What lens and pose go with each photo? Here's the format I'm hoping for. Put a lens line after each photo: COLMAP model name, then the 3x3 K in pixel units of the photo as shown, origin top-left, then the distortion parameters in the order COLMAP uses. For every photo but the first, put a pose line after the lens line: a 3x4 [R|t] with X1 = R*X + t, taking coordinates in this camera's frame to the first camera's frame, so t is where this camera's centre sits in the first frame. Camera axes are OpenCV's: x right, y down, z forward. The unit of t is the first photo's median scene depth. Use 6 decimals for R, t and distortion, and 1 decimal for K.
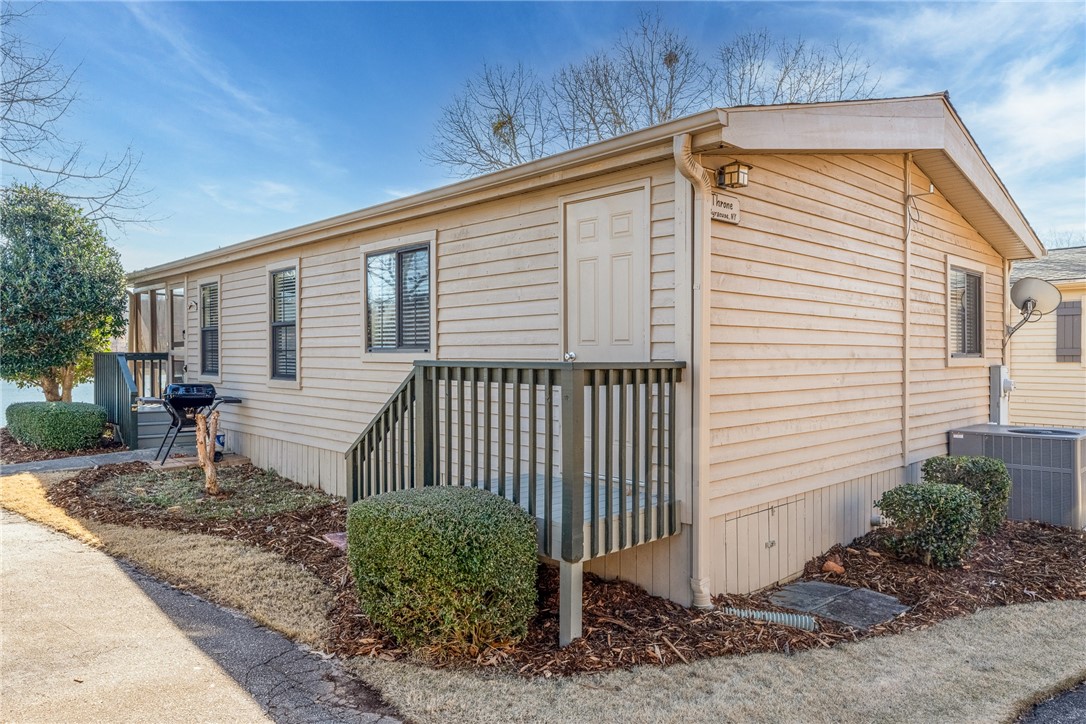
lens RADIAL K [[734.3, 0, 542.8], [0, 734.3, 359.1], [0, 0, 1]] dist [0.001575, 0.000046]
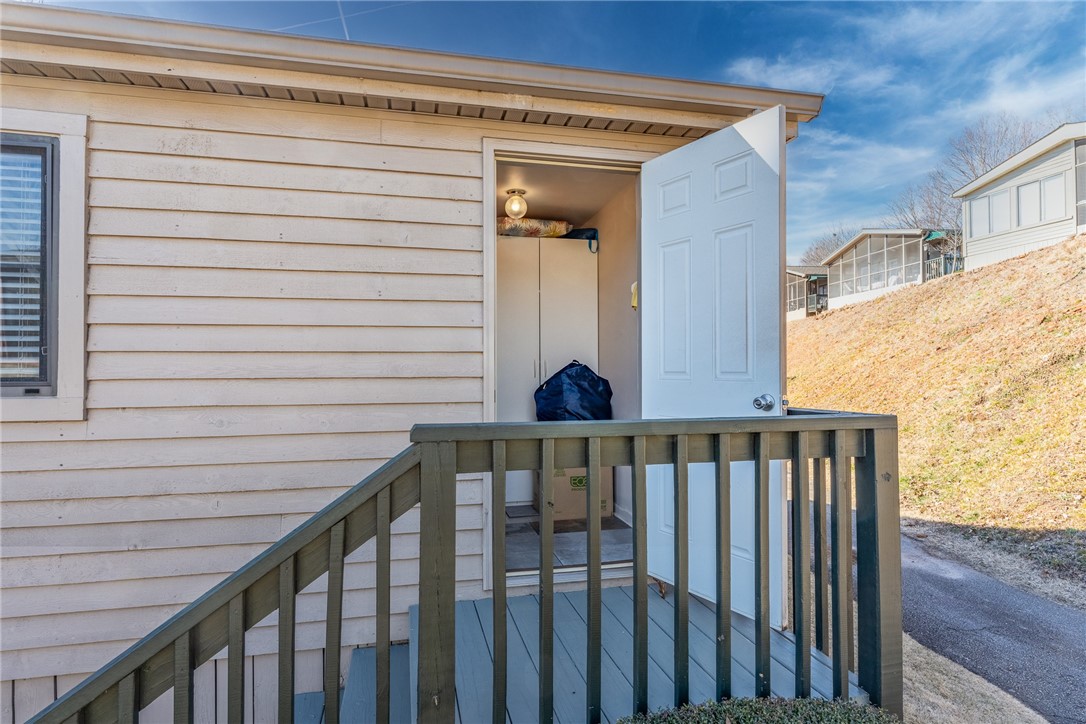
lens RADIAL K [[581.5, 0, 541.6], [0, 581.5, 362.7], [0, 0, 1]] dist [-0.000503, 0.000231]
pose [[0.504724, 0.015342, 0.863144, -0.327991], [0.010983, 0.999647, -0.024190, -0.018068], [-0.863211, 0.021689, 0.504378, 0.635175]]
